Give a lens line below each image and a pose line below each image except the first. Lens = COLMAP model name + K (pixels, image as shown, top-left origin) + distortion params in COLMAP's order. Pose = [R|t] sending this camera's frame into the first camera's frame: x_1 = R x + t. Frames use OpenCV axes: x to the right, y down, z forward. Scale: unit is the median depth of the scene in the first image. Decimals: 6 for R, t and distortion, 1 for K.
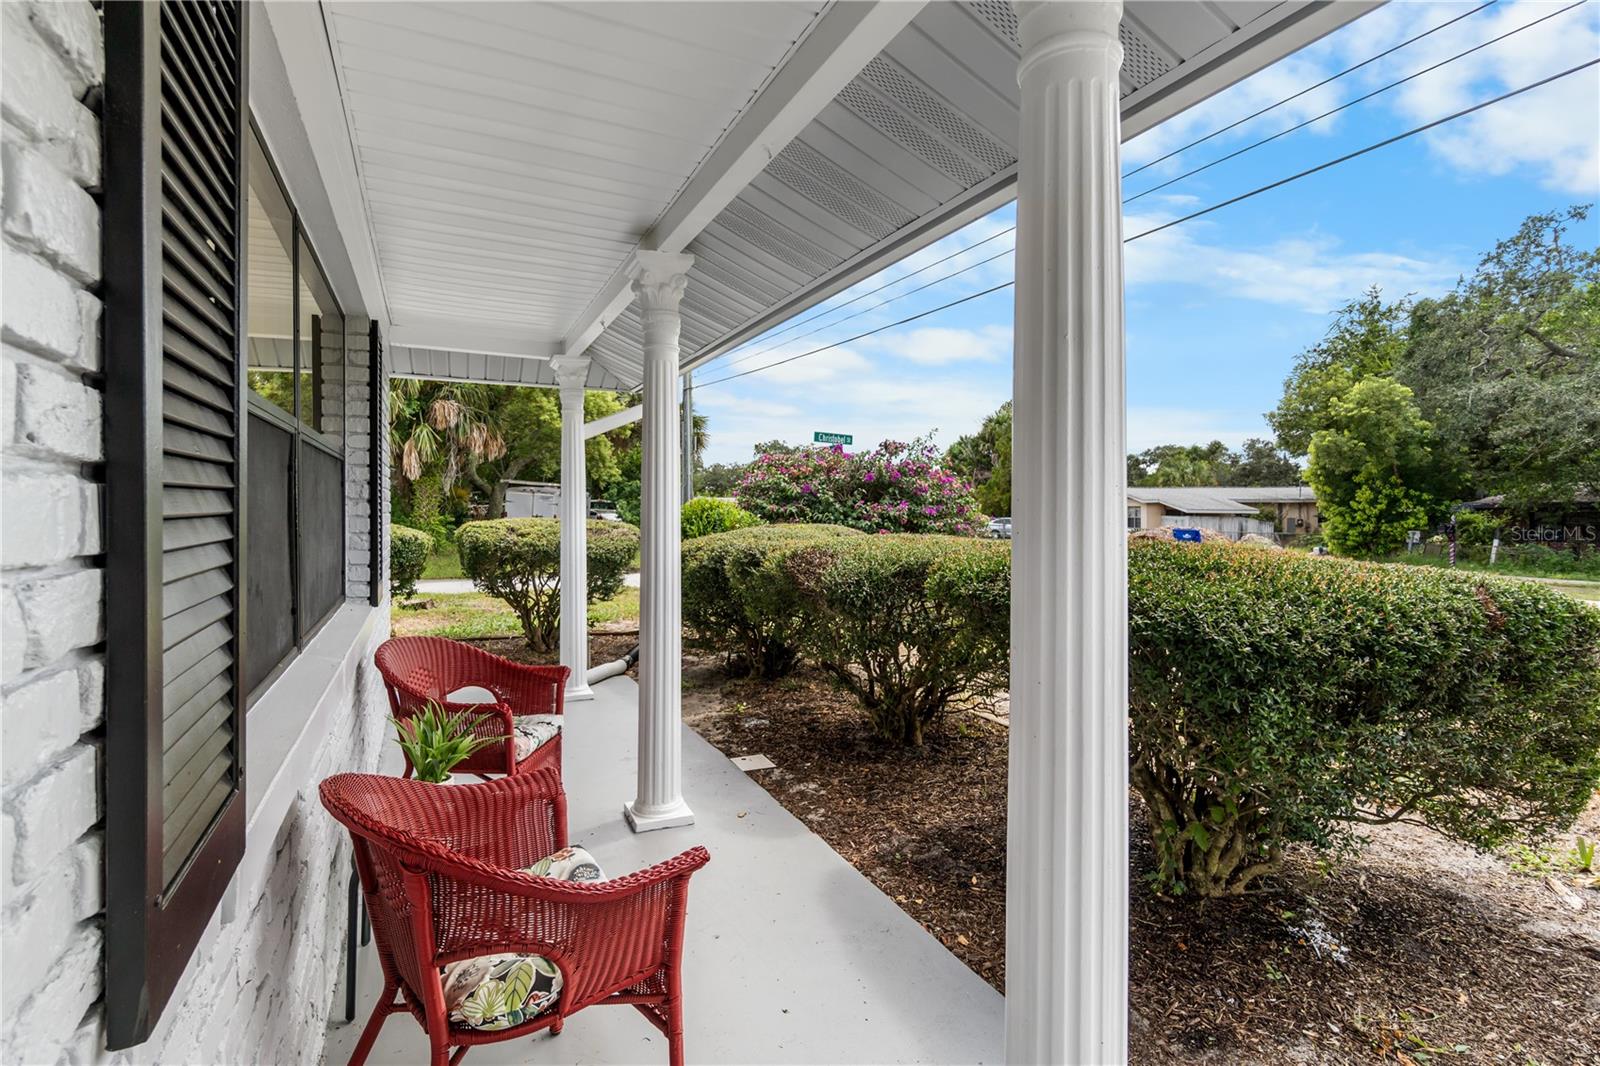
lens RADIAL K [[767.9, 0, 800.0], [0, 767.9, 533.0], [0, 0, 1]] dist [-0.017539, -0.000095]
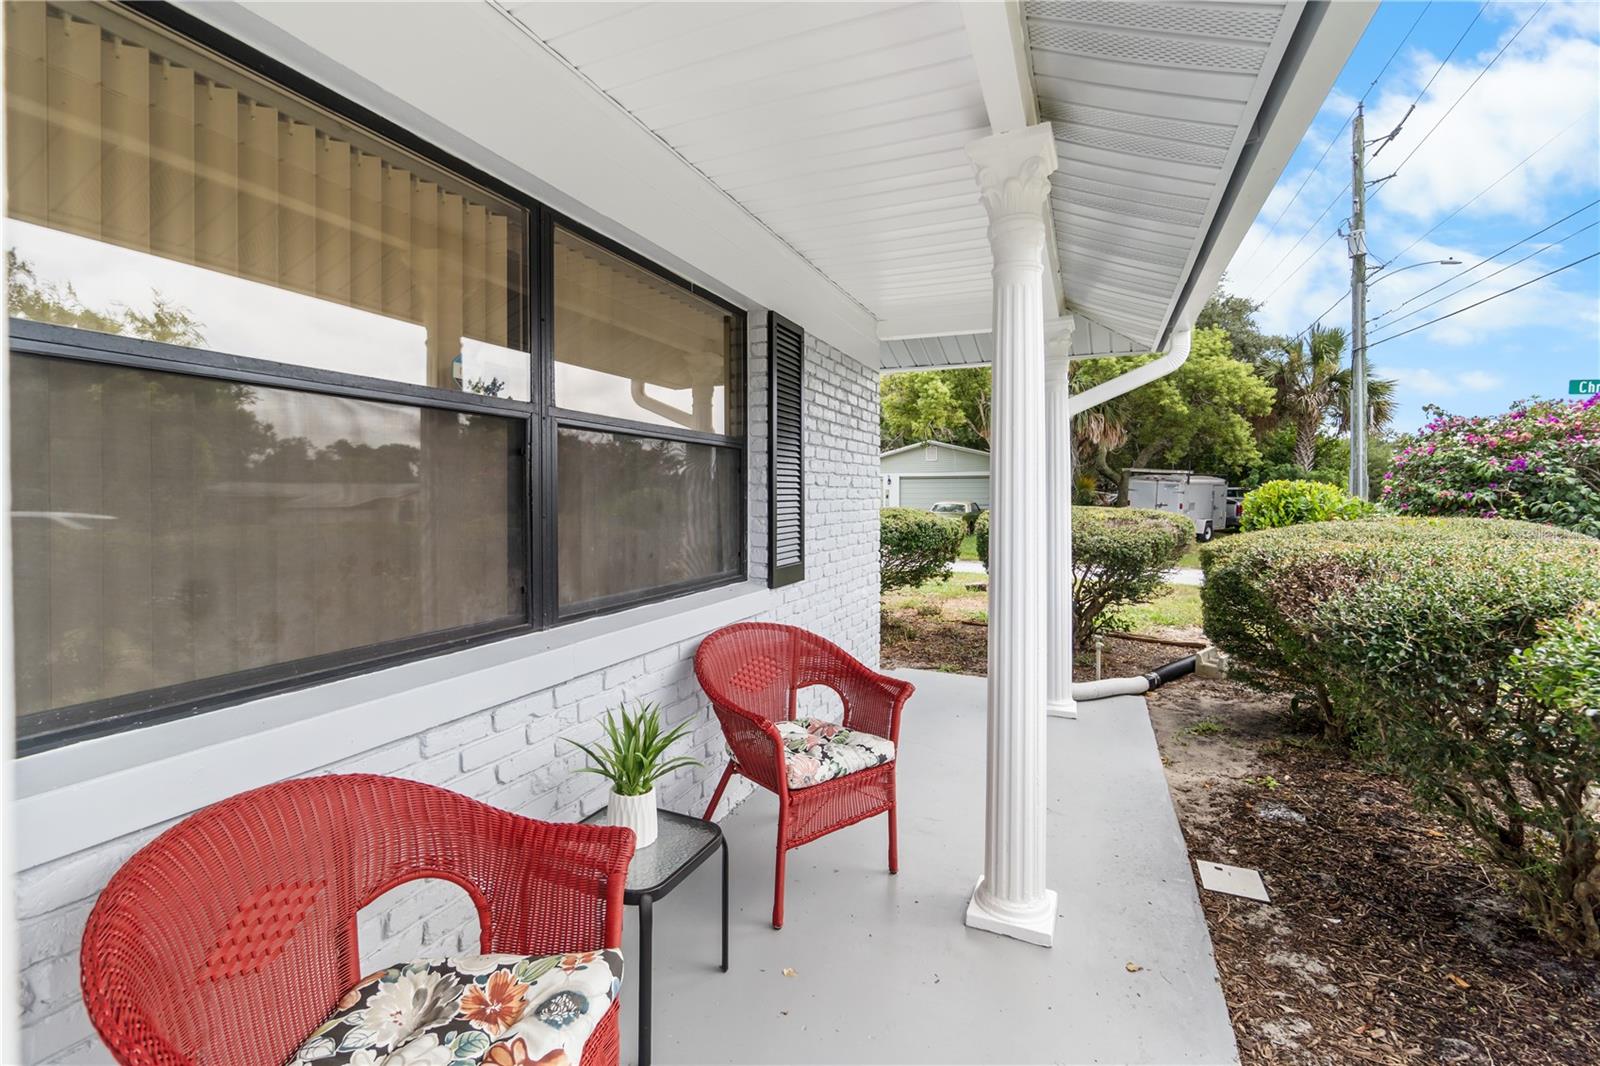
lens RADIAL K [[704.5, 0, 796.2], [0, 704.5, 511.3], [0, 0, 1]] dist [0.000954, 0.000680]
pose [[0.653151, 0.013716, -0.757104, 0.134018], [-0.023263, 0.999727, -0.001957, -0.005087], [0.756871, 0.018891, 0.653292, 0.289331]]
